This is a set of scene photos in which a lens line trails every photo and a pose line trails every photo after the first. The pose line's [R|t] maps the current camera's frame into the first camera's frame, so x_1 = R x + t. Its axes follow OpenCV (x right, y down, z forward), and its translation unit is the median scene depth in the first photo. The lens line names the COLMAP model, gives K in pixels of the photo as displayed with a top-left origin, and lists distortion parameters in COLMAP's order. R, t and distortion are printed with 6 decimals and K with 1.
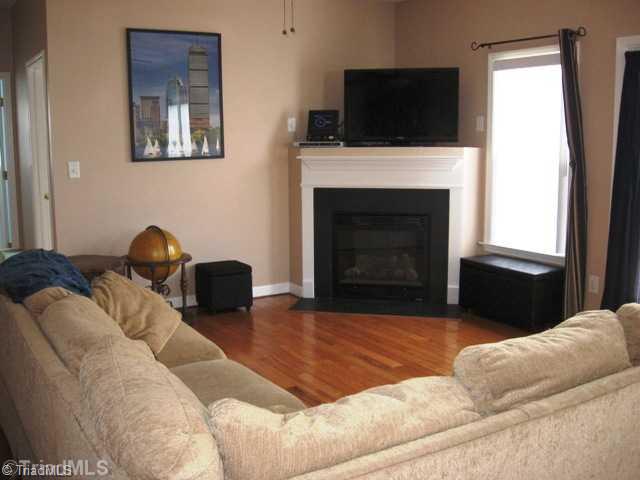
lens RADIAL K [[667.3, 0, 320.0], [0, 667.3, 240.0], [0, 0, 1]] dist [-0.128732, 0.056758]
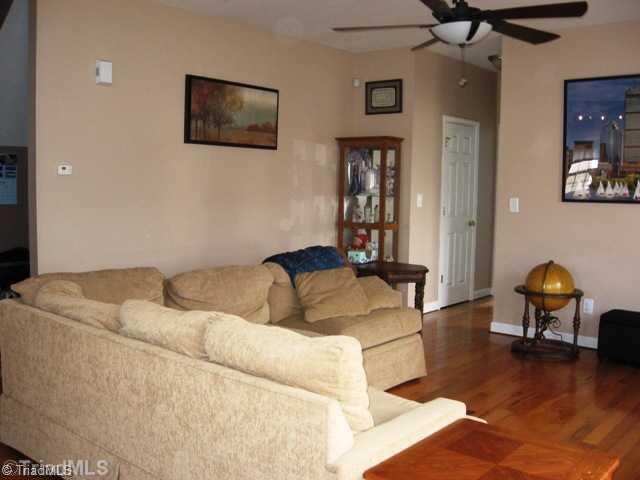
lens RADIAL K [[667.3, 0, 320.0], [0, 667.3, 240.0], [0, 0, 1]] dist [-0.128732, 0.056758]
pose [[0.284154, 0.092487, -0.954308, 0.638009], [-0.162662, 0.985558, 0.047082, -0.042260], [0.944880, 0.141851, 0.295094, 0.313562]]
